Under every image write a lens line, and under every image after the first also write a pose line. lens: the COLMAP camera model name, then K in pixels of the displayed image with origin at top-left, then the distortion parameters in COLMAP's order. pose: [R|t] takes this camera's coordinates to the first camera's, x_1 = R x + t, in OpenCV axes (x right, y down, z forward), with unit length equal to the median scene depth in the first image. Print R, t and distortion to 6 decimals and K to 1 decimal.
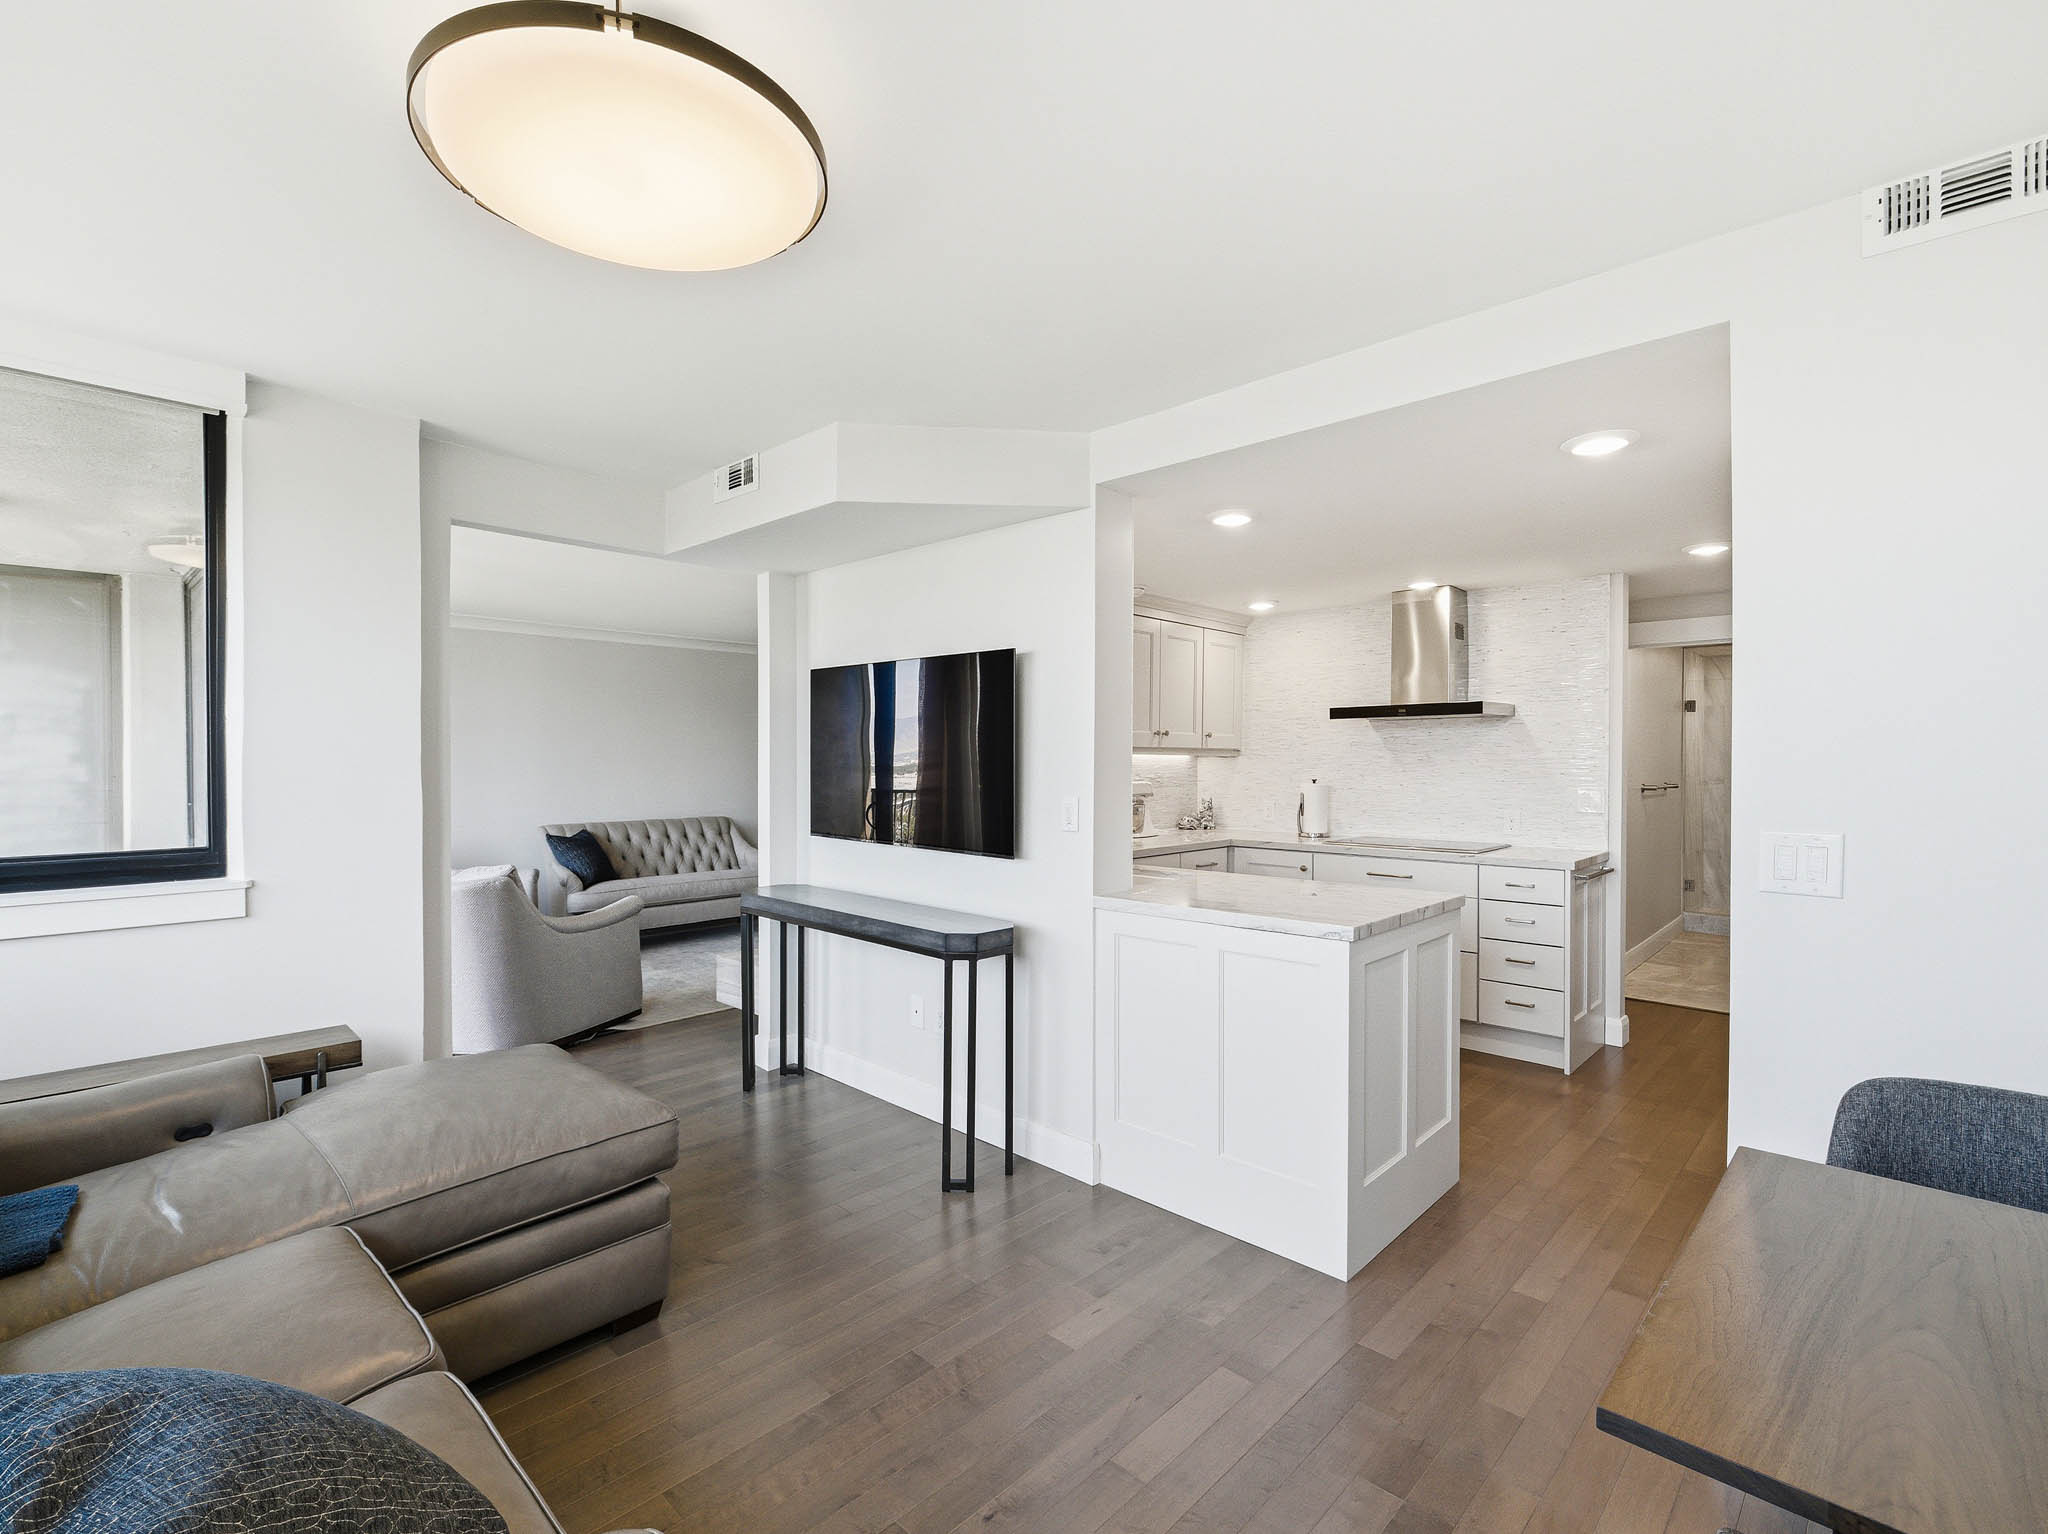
lens RADIAL K [[948.2, 0, 1016.0], [0, 948.2, 762.9], [0, 0, 1]] dist [0.006247, 0.000531]
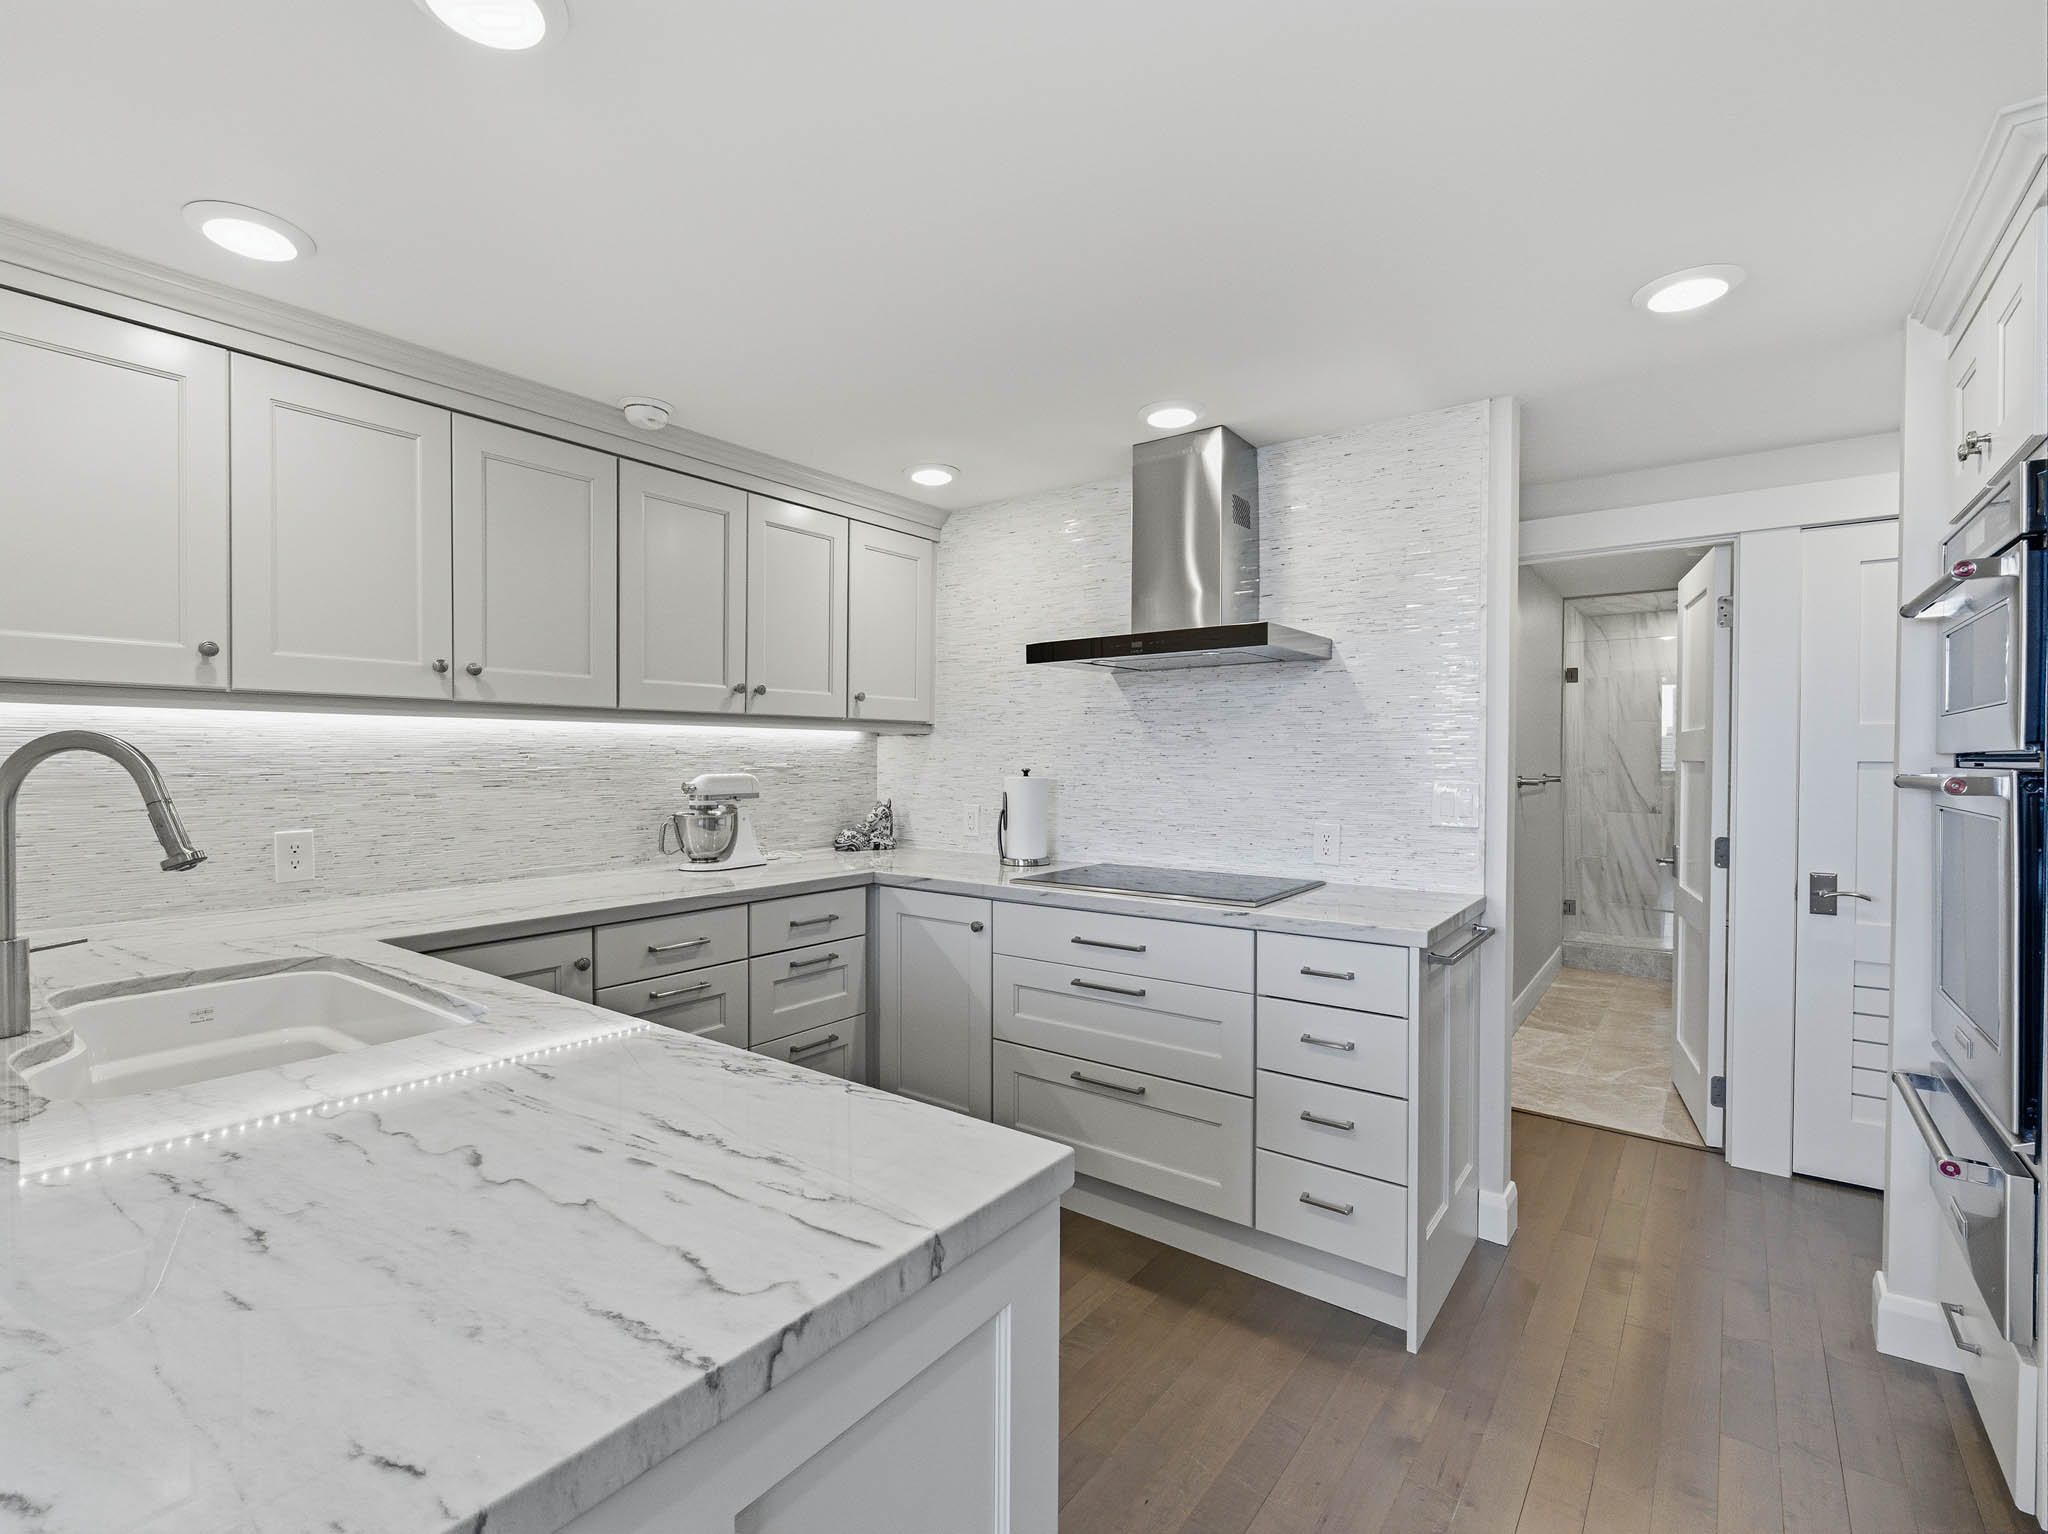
lens RADIAL K [[948.2, 0, 1011.6], [0, 948.2, 762.6], [0, 0, 1]] dist [0.006247, 0.000531]
pose [[0.993451, -0.000856, 0.114260, 0.259173], [0.000032, 0.999974, 0.007217, 0.009445], [-0.114263, -0.007166, 0.993425, 0.437537]]
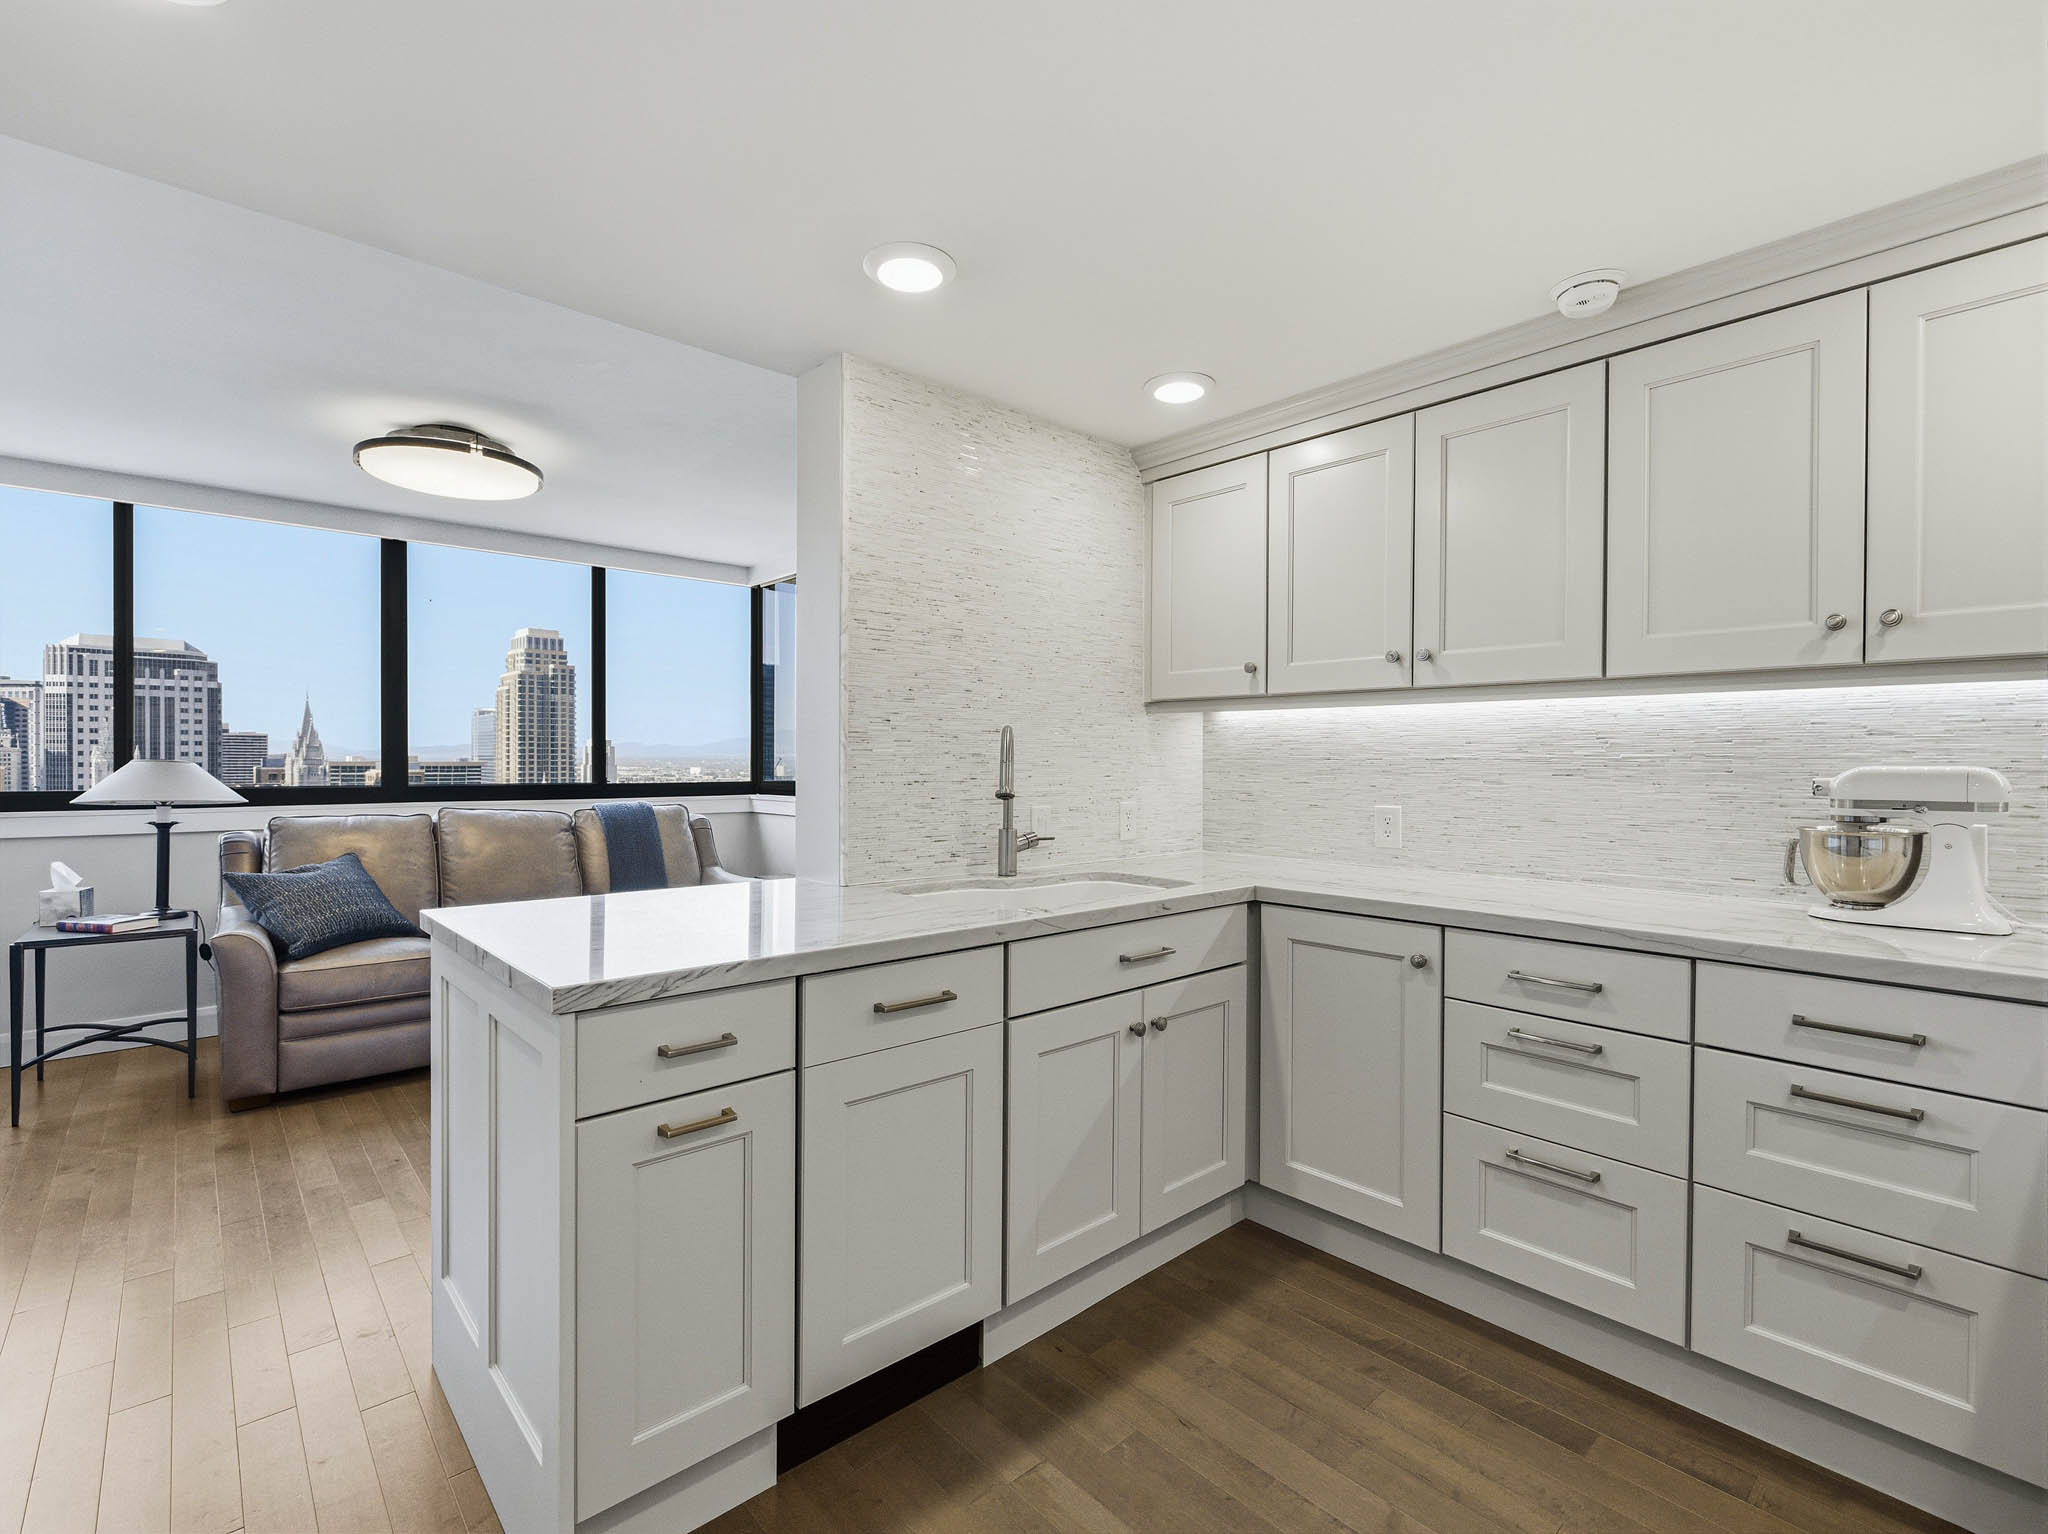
lens RADIAL K [[948.2, 0, 1015.2], [0, 948.2, 769.7], [0, 0, 1]] dist [0.006247, 0.000531]
pose [[-0.073119, 0.010135, -0.997272, 0.543314], [-0.000628, 0.999948, 0.010208, 0.019339], [0.997323, 0.001373, -0.073108, 0.766717]]
